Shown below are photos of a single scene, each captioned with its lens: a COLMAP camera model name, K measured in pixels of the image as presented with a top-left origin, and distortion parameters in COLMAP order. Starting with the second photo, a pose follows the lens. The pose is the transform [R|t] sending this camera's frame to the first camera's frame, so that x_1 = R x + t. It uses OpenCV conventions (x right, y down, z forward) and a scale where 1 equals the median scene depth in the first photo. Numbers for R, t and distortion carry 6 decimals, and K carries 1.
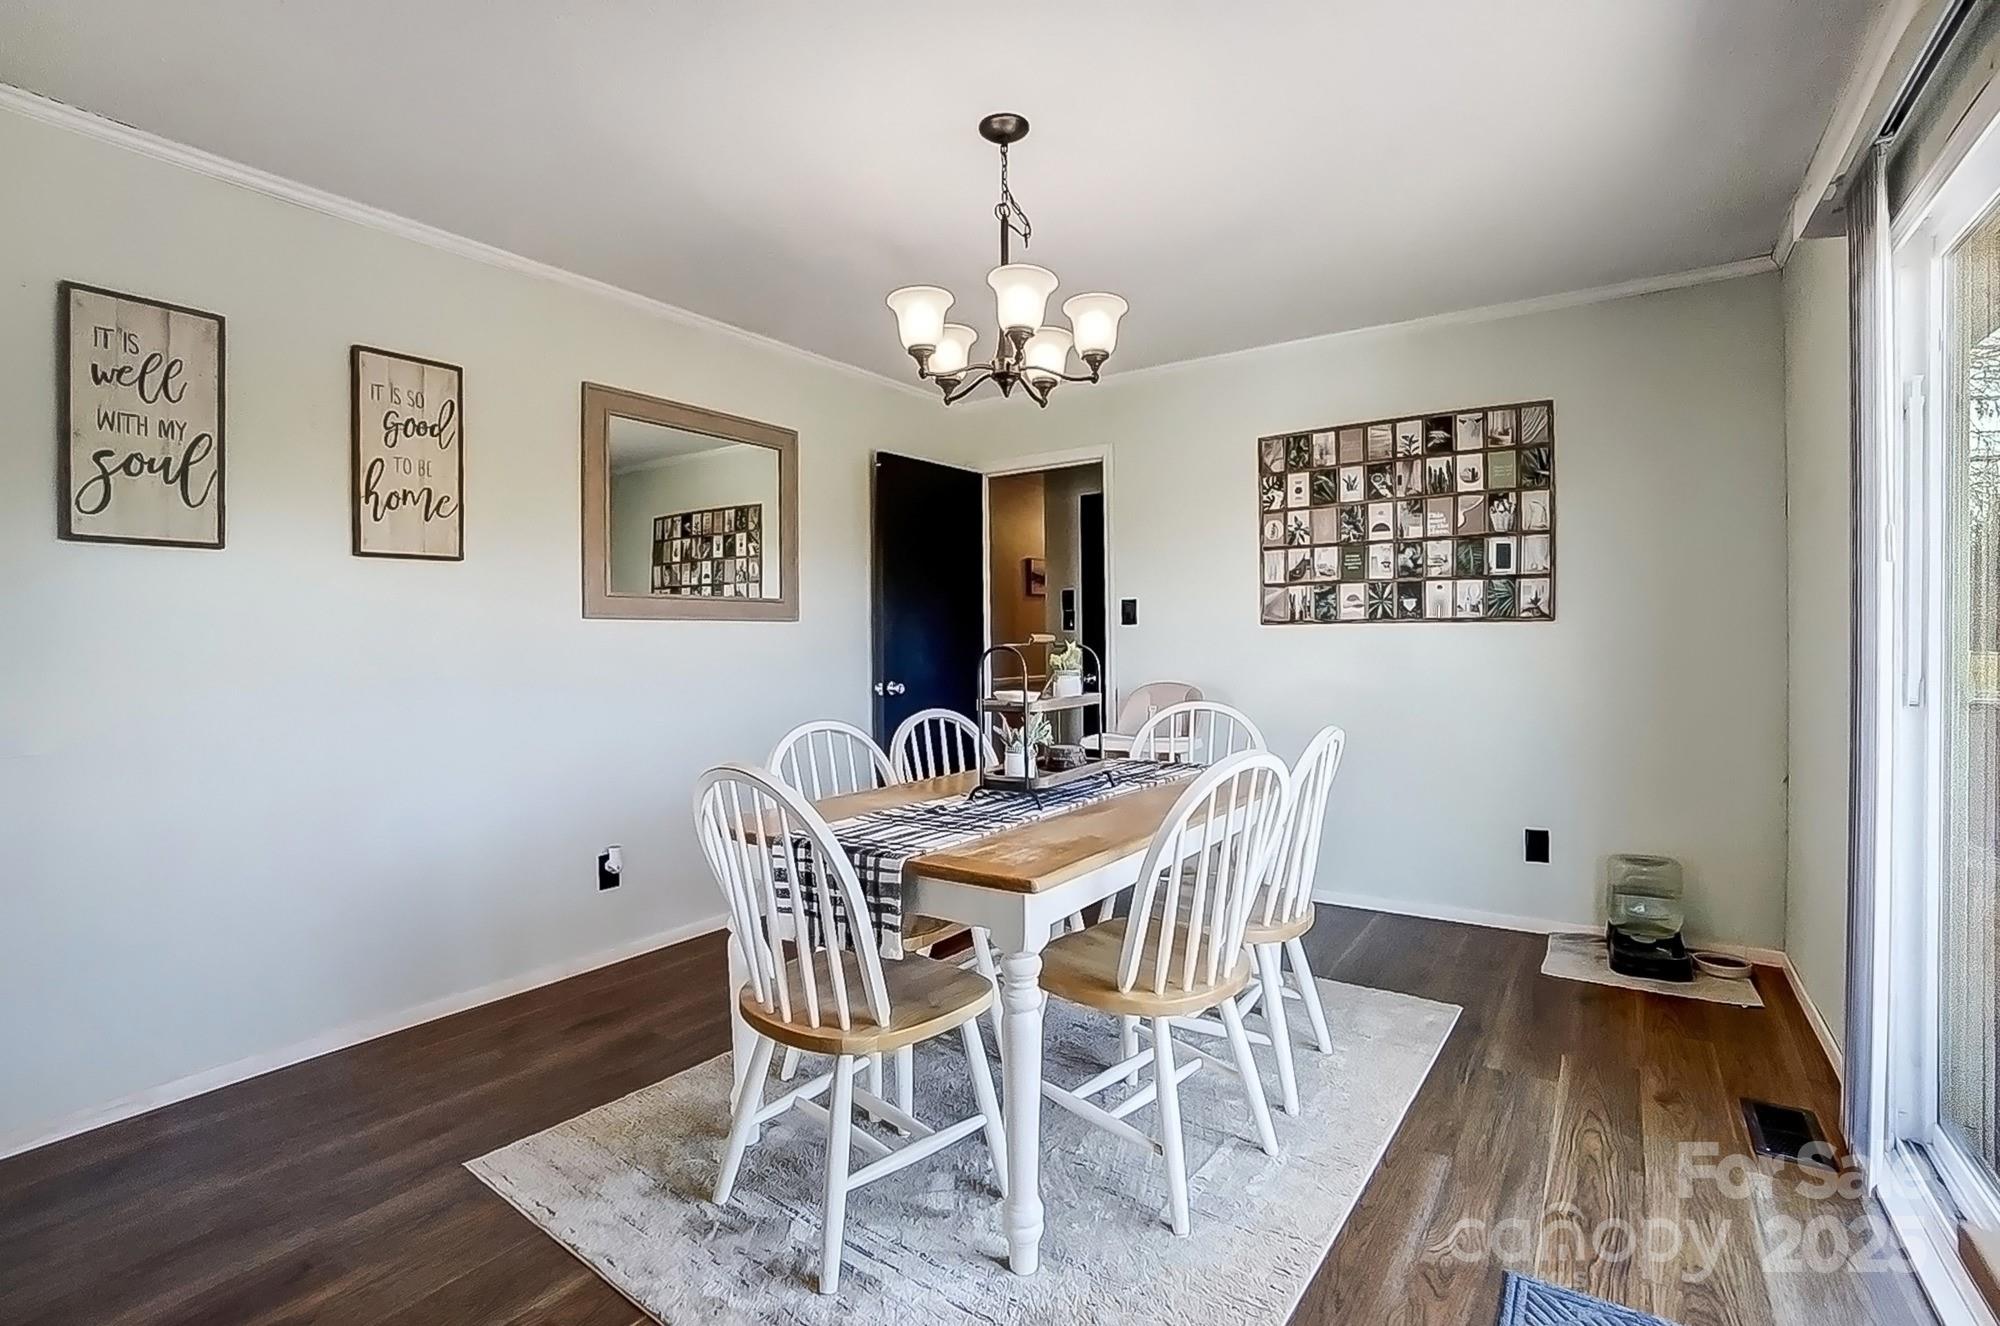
lens RADIAL K [[913.7, 0, 988.9], [0, 913.7, 642.9], [0, 0, 1]] dist [-0.062447, 0.021167]
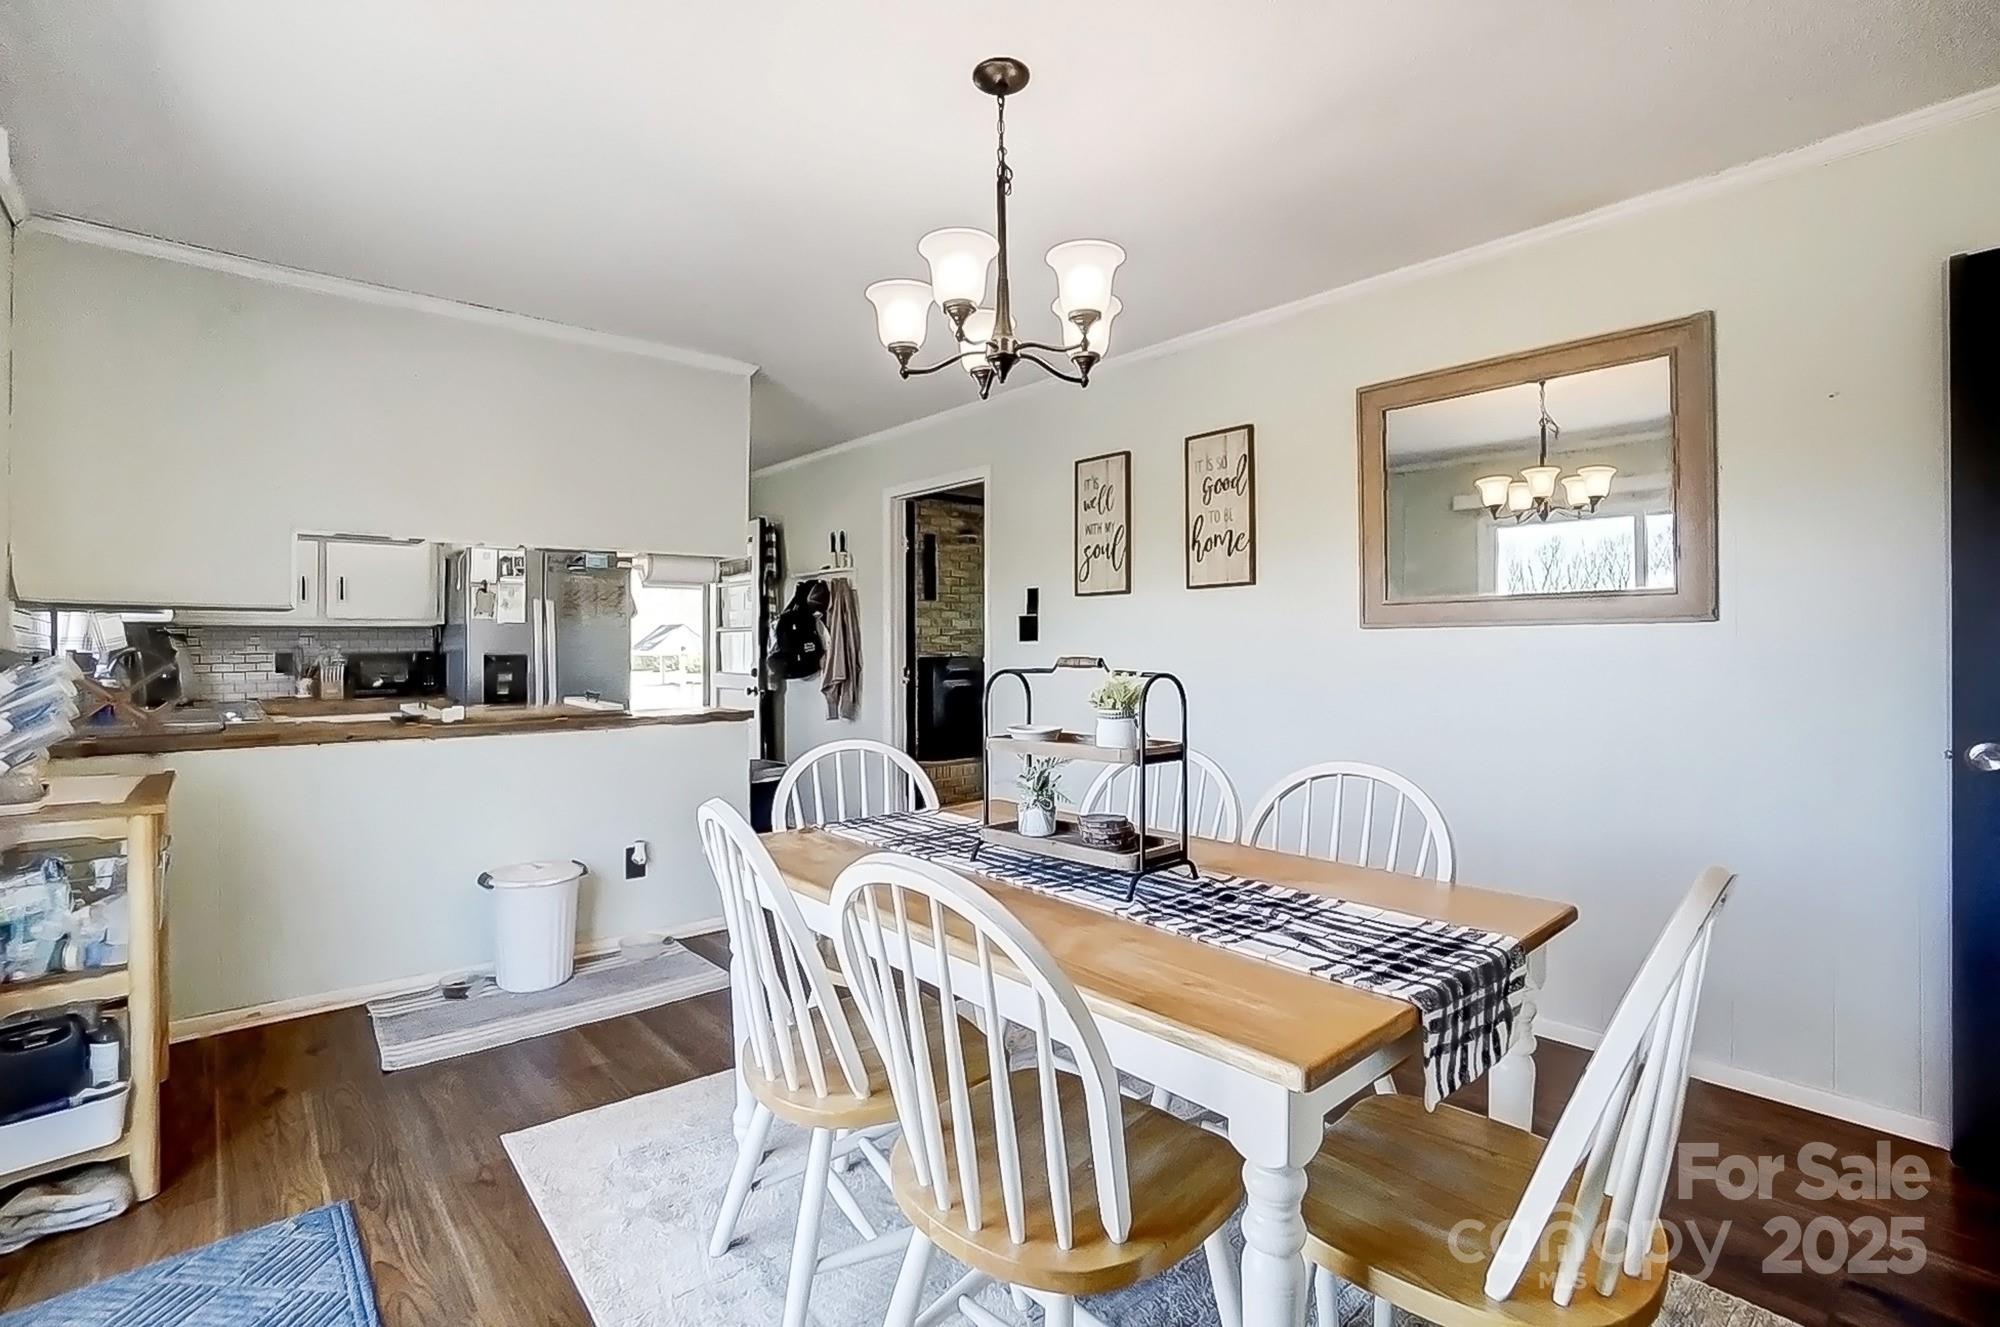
lens RADIAL K [[913.7, 0, 988.9], [0, 913.7, 643.4], [0, 0, 1]] dist [-0.062447, 0.021167]
pose [[-0.243884, 0.004747, -0.969793, 0.715095], [0.001531, 0.999989, 0.004510, -0.018975], [0.969803, -0.000384, -0.243889, 0.997615]]
